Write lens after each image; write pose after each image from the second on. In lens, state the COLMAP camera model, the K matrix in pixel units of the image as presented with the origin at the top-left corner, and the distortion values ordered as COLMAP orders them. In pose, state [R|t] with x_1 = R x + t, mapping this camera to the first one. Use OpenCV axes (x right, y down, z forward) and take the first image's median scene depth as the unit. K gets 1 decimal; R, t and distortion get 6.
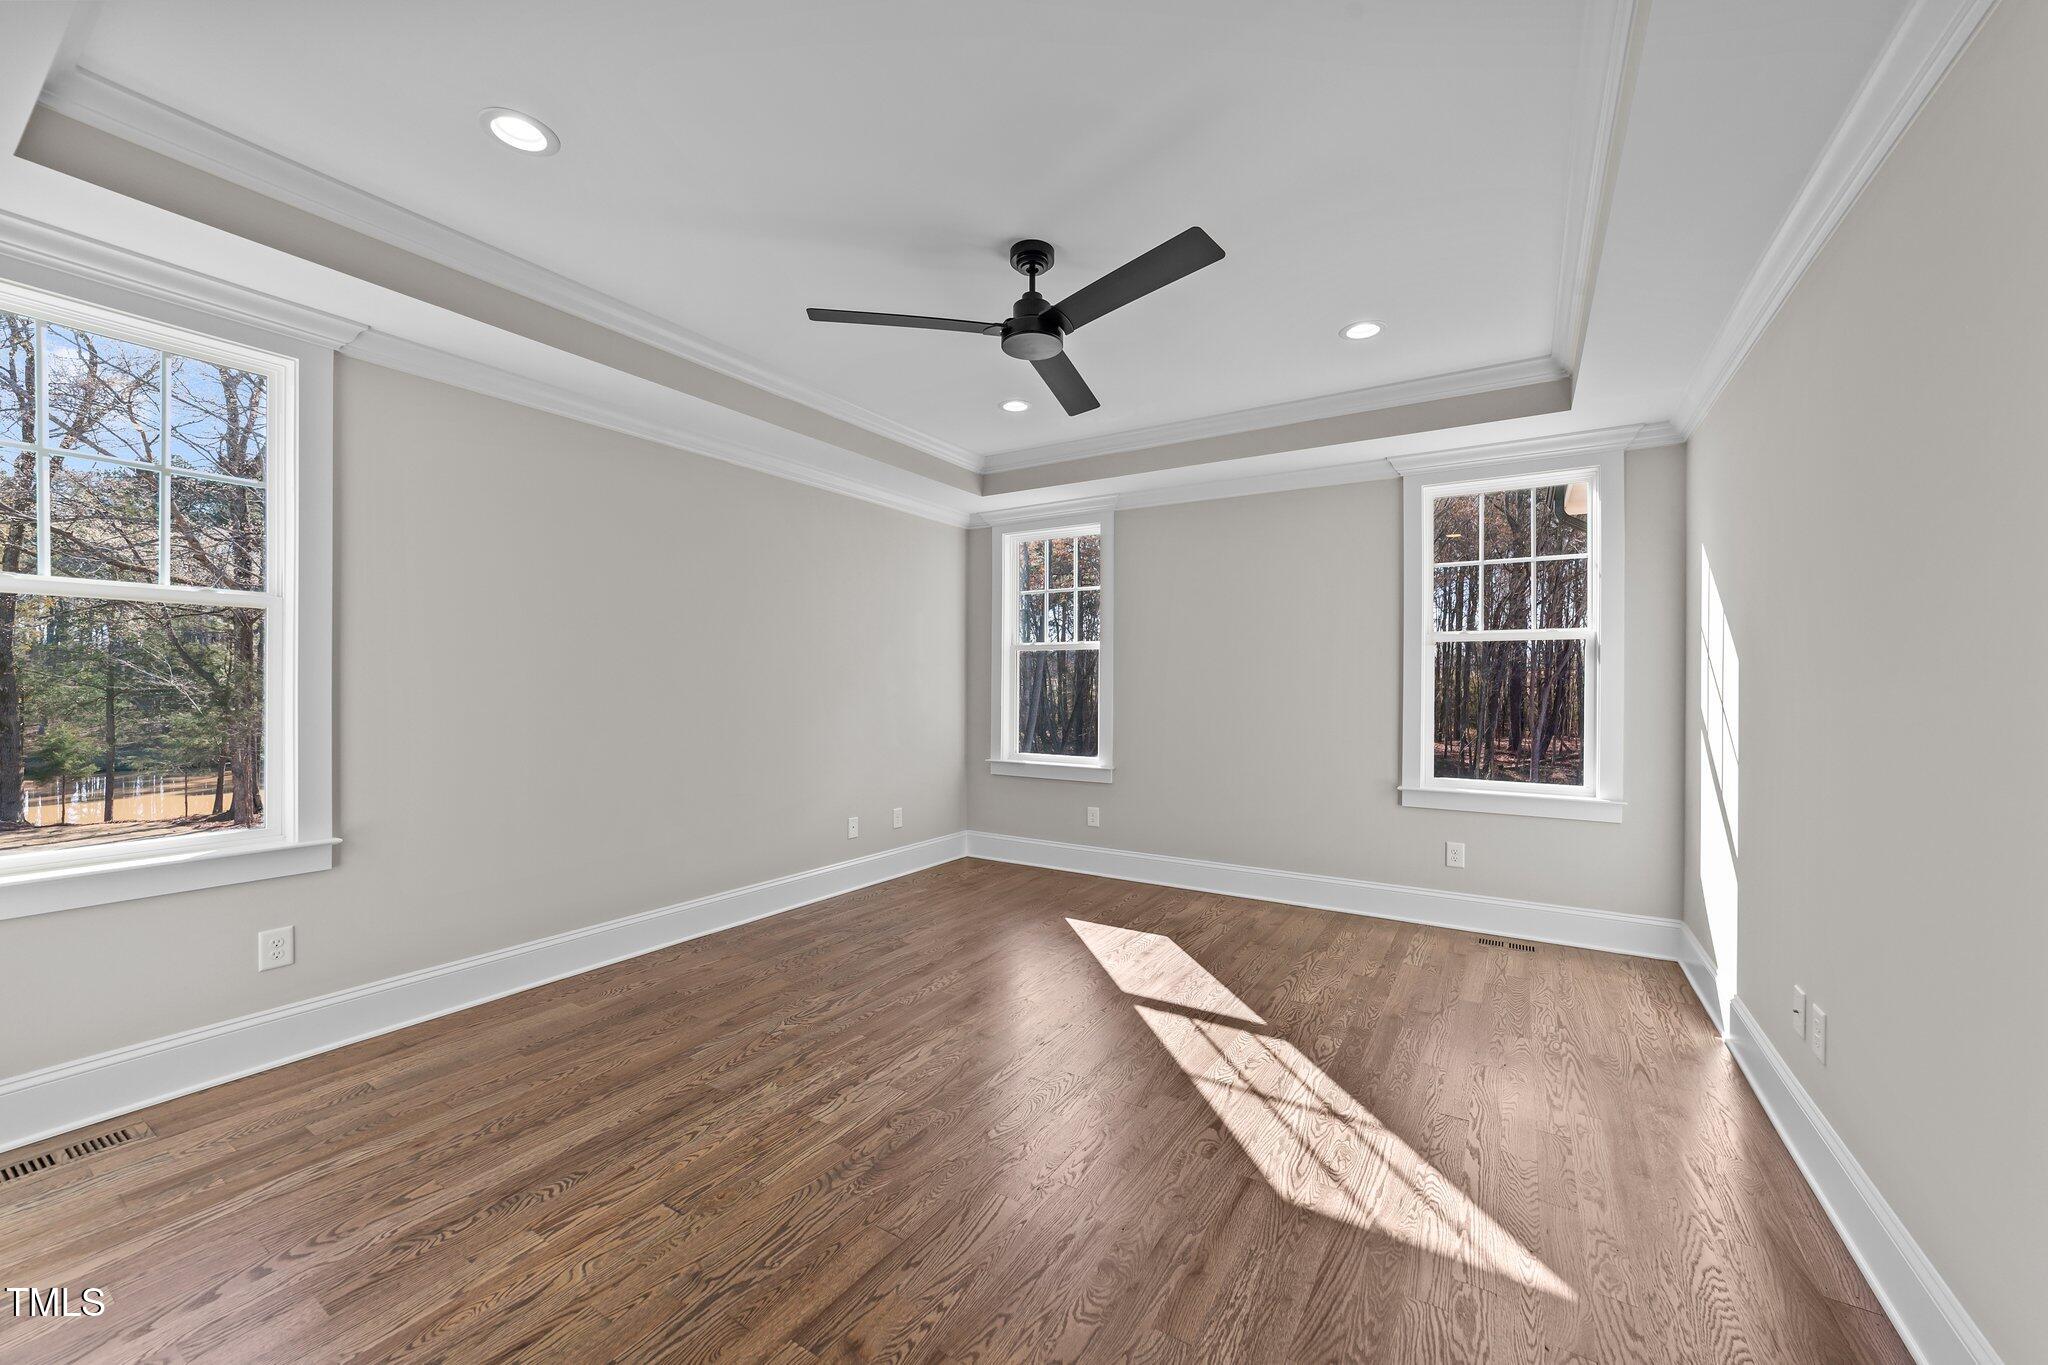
lens RADIAL K [[783.3, 0, 1031.3], [0, 783.3, 681.4], [0, 0, 1]] dist [-0.014905, 0.006256]
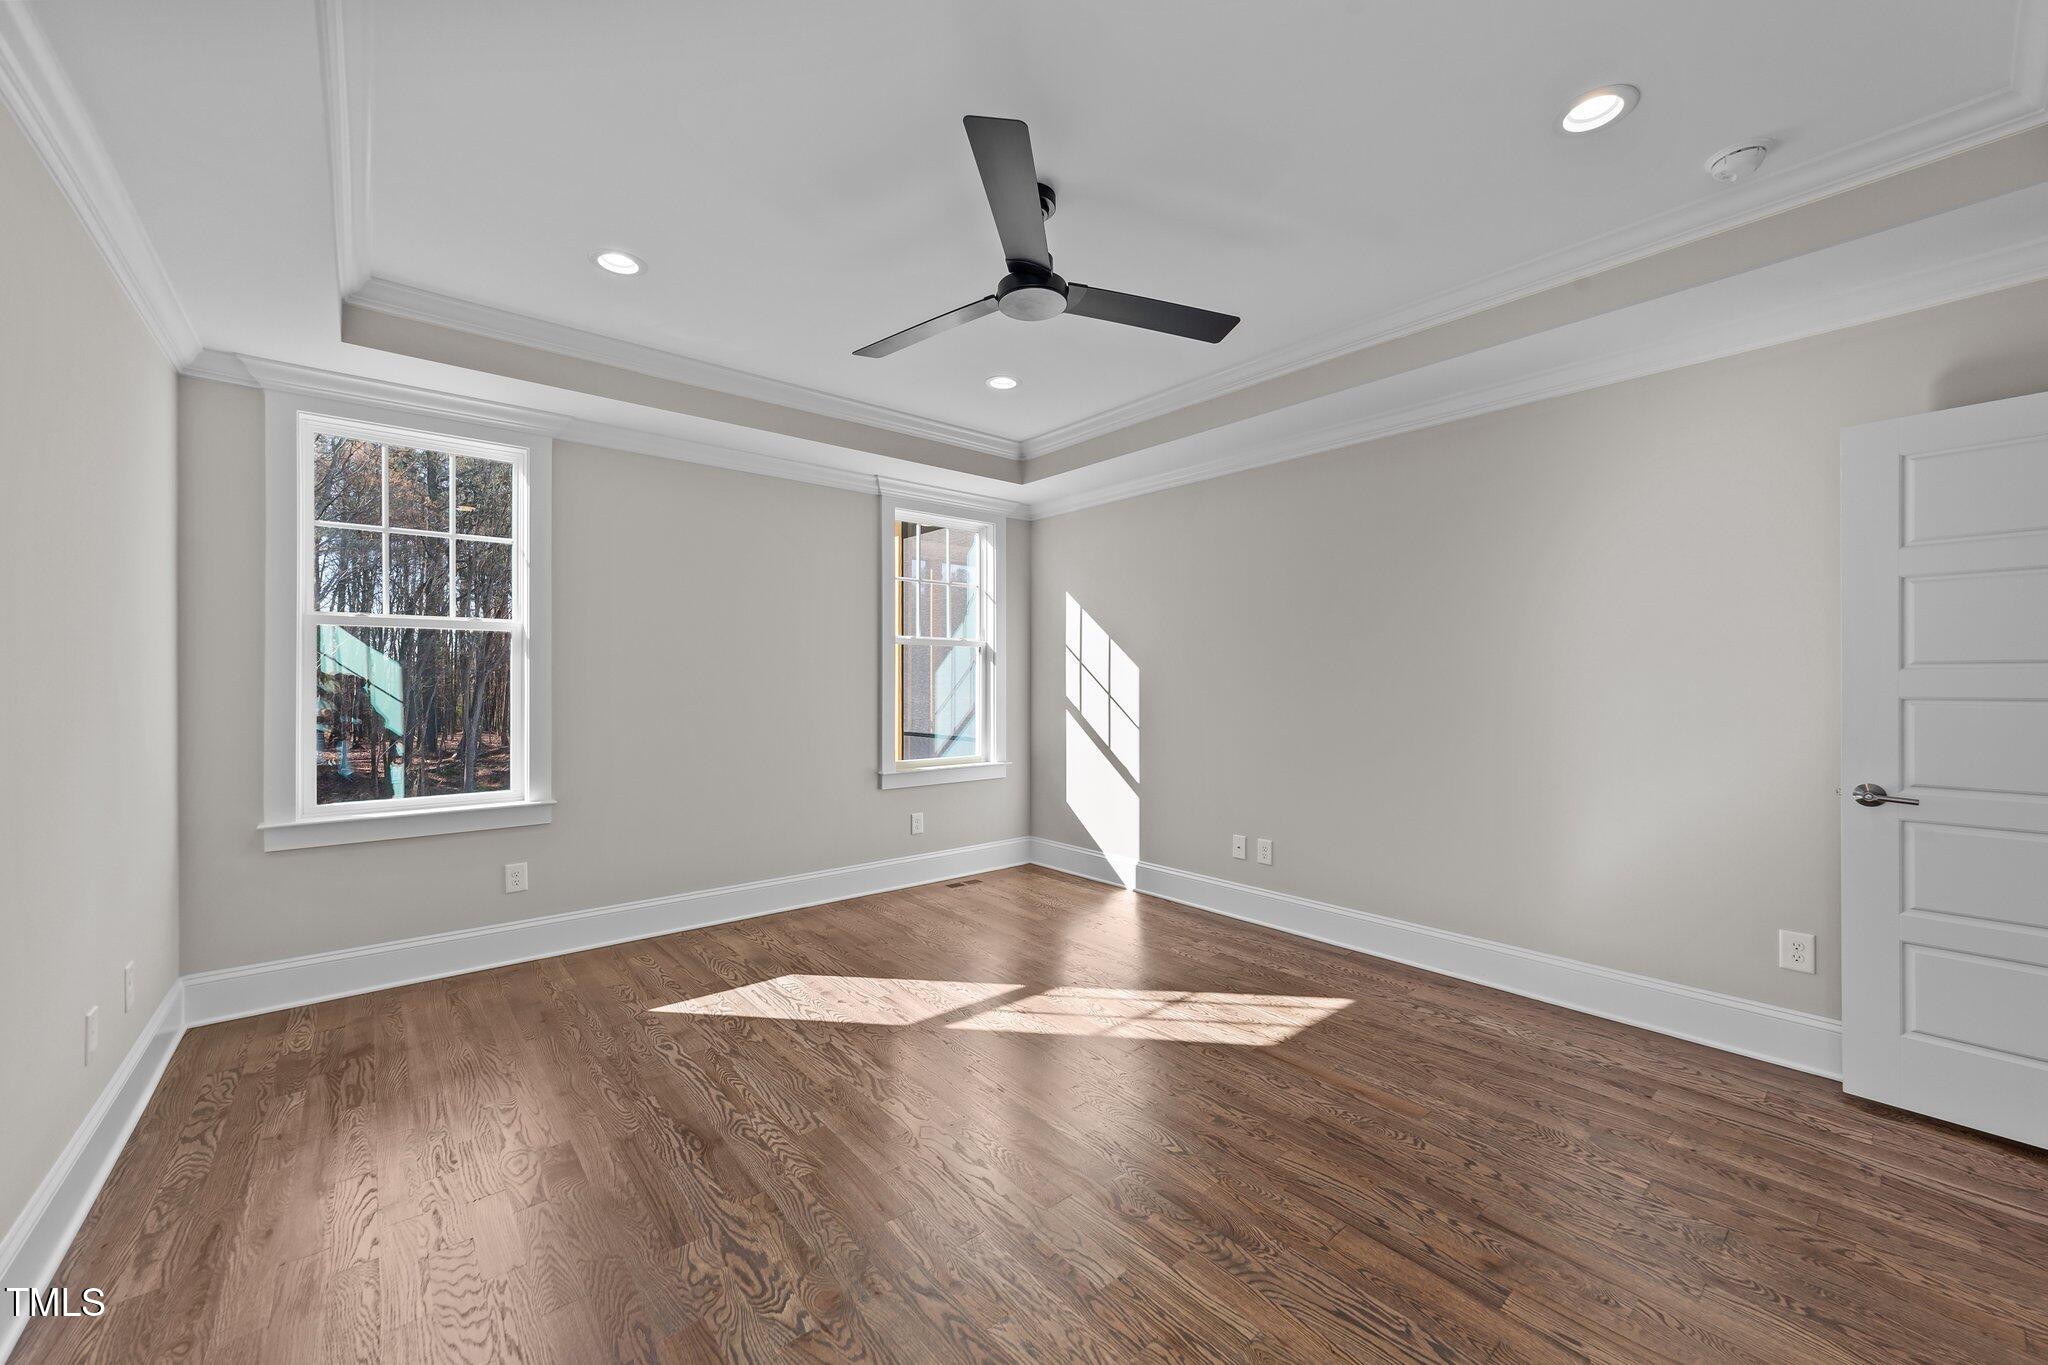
lens RADIAL K [[783.3, 0, 1031.3], [0, 783.3, 681.4], [0, 0, 1]] dist [-0.014905, 0.006256]
pose [[0.301466, -0.004577, 0.953466, -0.591712], [-0.000026, 0.999988, 0.004809, -0.000832], [-0.953477, -0.001475, 0.301462, 0.511009]]
